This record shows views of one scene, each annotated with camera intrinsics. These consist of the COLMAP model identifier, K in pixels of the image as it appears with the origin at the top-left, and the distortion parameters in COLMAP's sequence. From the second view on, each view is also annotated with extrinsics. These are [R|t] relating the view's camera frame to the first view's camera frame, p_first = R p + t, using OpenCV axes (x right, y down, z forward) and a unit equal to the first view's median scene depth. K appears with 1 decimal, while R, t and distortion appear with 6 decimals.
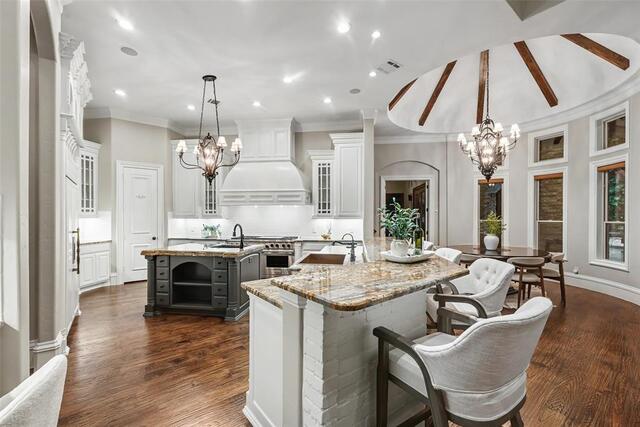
lens RADIAL K [[270.0, 0, 319.2], [0, 270.0, 223.3], [0, 0, 1]] dist [0.000033, -0.000094]
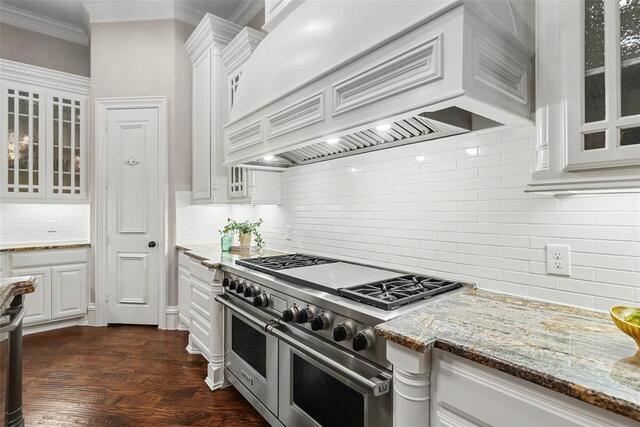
lens RADIAL K [[307.0, 0, 319.4], [0, 307.0, 208.0], [0, 0, 1]] dist [-0.000088, 0.000189]
pose [[0.734434, -0.006537, -0.678649, 0.004066], [-0.014470, 0.999575, -0.025288, -0.001510], [0.678526, 0.028392, 0.734027, 0.797147]]
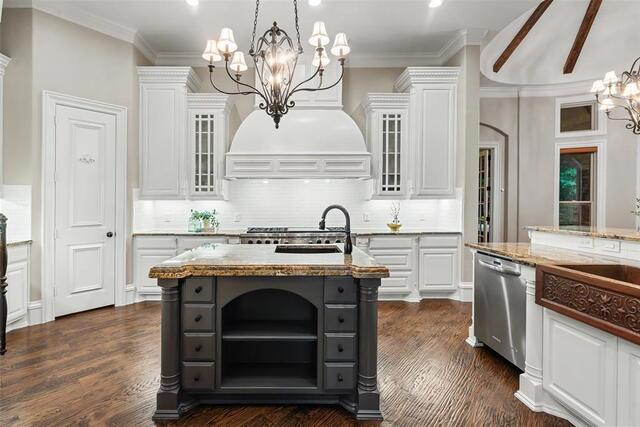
lens RADIAL K [[301.1, 0, 292.5], [0, 301.1, 206.8], [0, 0, 1]] dist [0.001193, 0.000276]
pose [[0.989440, -0.006112, 0.144816, -0.324546], [0.007748, 0.999912, -0.010737, 0.007348], [-0.144738, 0.011745, 0.989400, 0.317409]]
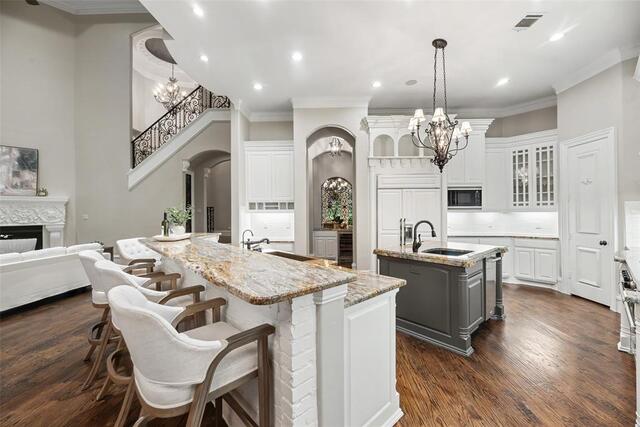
lens RADIAL K [[258.2, 0, 320.0], [0, 258.2, 213.5], [0, 0, 1]] dist [-0.000687, 0.000069]
pose [[-0.635846, 0.004611, -0.771802, 0.312678], [-0.011912, 0.999804, 0.015787, -0.016800], [0.771724, 0.019232, -0.635667, 0.872782]]
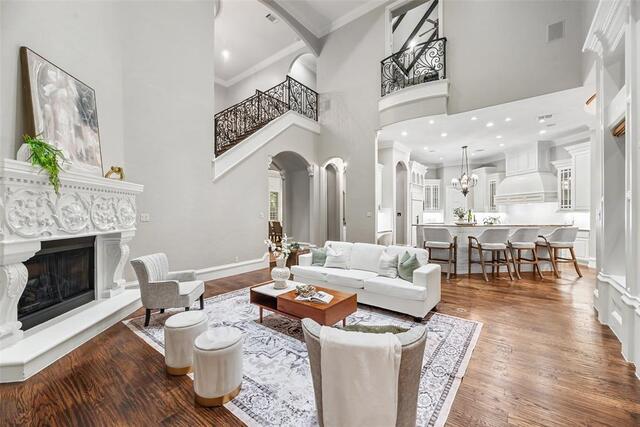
lens RADIAL K [[258.2, 0, 320.0], [0, 258.2, 213.5], [0, 0, 1]] dist [-0.000687, 0.000069]
pose [[0.246584, -0.000189, -0.969121, 0.923609], [-0.016553, 0.999853, -0.004406, 0.013089], [0.968980, 0.017129, 0.246544, -0.436736]]
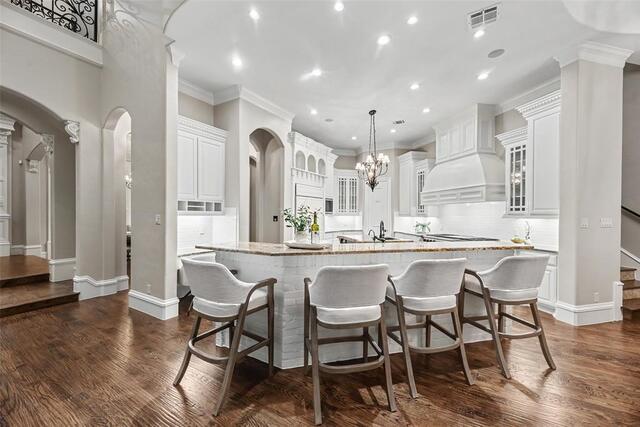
lens RADIAL K [[258.6, 0, 320.4], [0, 258.6, 216.2], [0, 0, 1]] dist [-0.000730, -0.000064]
pose [[0.368244, 0.006293, -0.929708, 0.499765], [-0.024555, 0.999694, -0.002959, -0.006389], [0.929405, 0.023919, 0.368286, 0.207412]]
